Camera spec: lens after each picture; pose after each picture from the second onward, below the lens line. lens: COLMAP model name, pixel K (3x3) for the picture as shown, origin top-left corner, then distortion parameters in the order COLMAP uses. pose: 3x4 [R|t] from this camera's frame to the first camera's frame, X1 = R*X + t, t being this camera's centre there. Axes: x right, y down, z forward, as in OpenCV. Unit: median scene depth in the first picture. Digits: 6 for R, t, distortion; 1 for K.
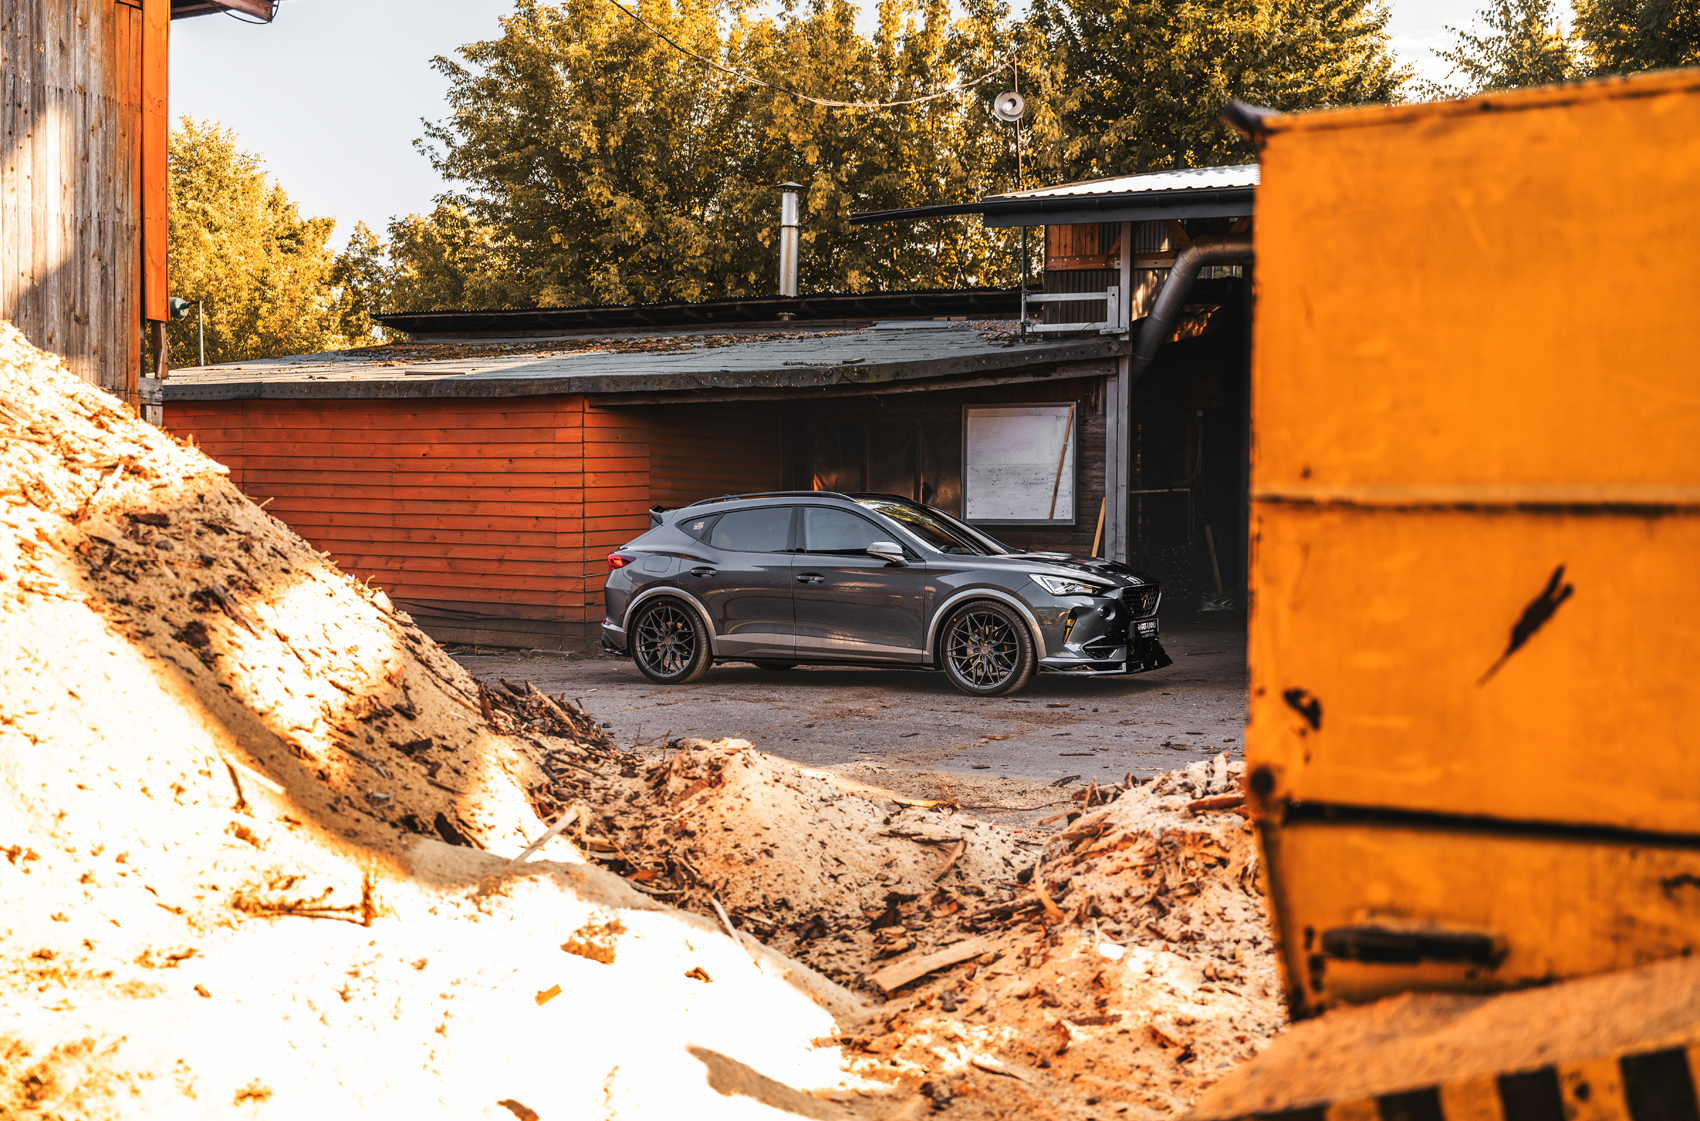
lens RADIAL K [[1736.4, 0, 887.3], [0, 1736.4, 561.4], [0, 0, 1]] dist [0.011655, 0.004776]
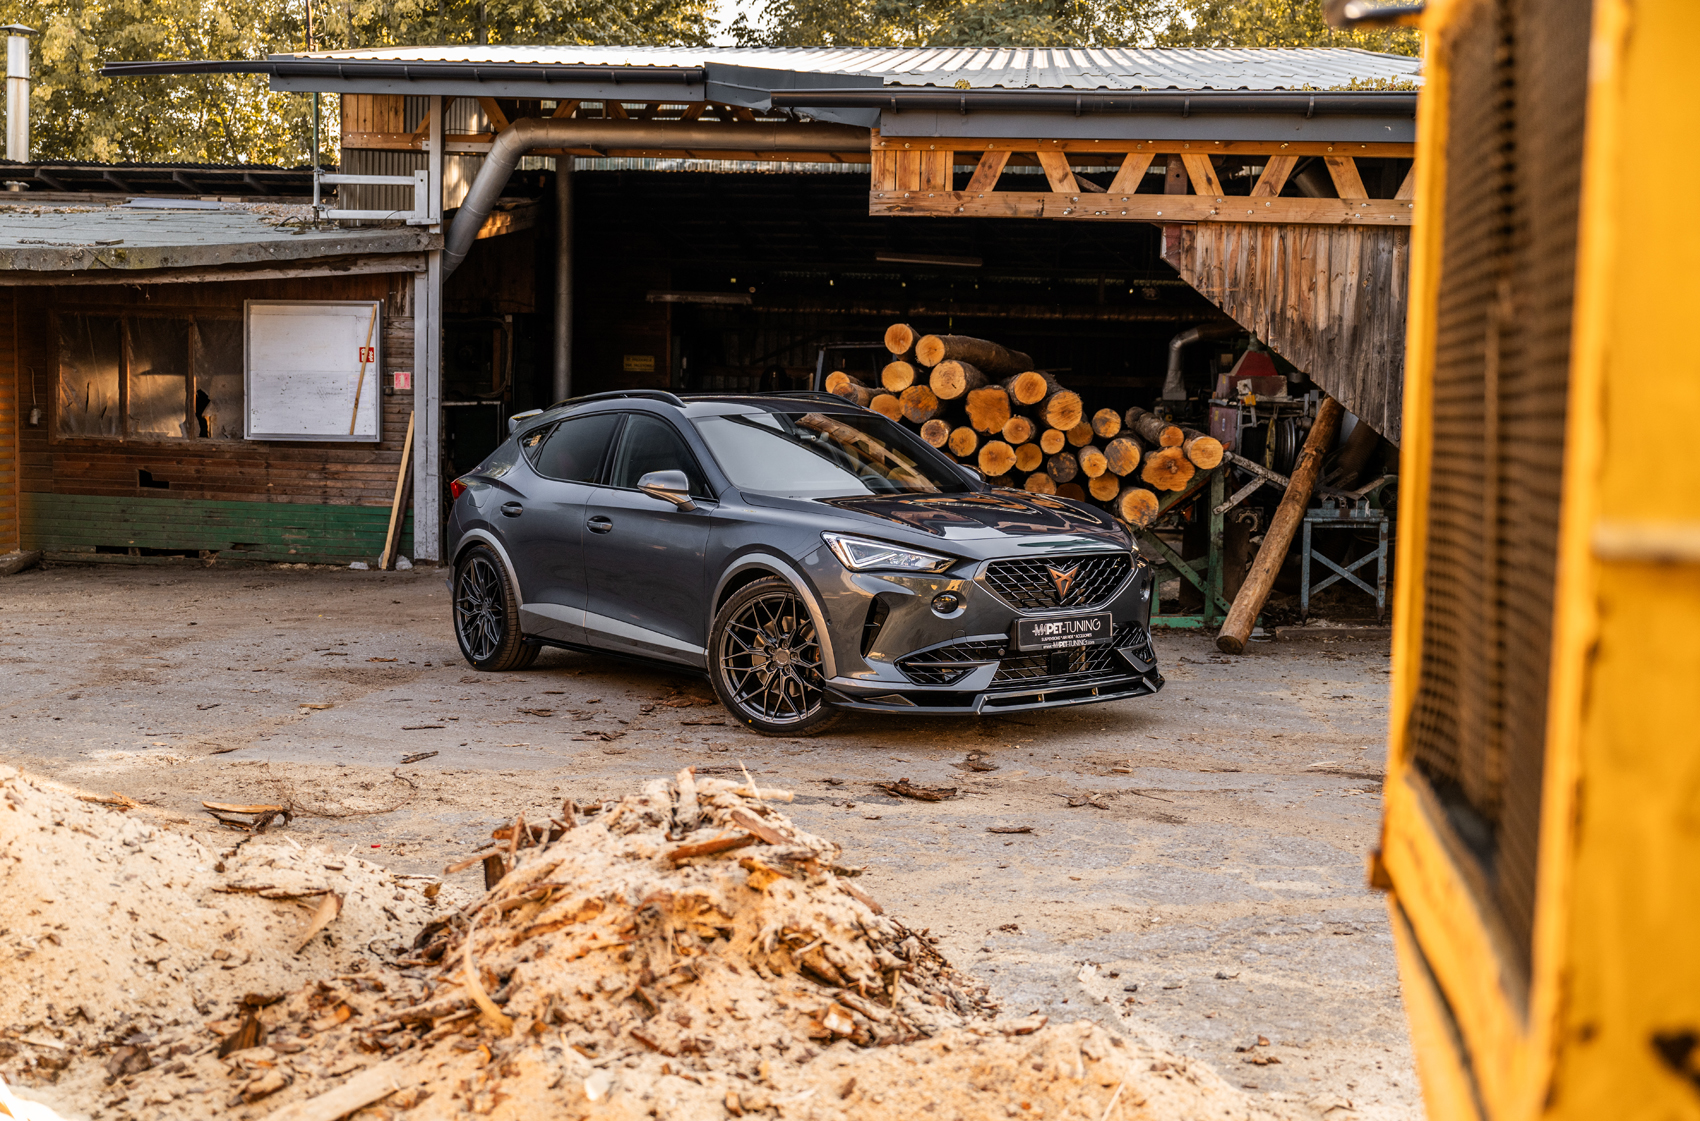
lens RADIAL K [[1815.0, 0, 767.8], [0, 1815.0, 592.2], [0, 0, 1]] dist [-0.007804, 0.019267]
pose [[0.944410, -0.016056, 0.328377, -0.032686], [-0.005314, 0.997931, 0.064078, -0.017163], [-0.328726, -0.062261, 0.942371, 0.220342]]
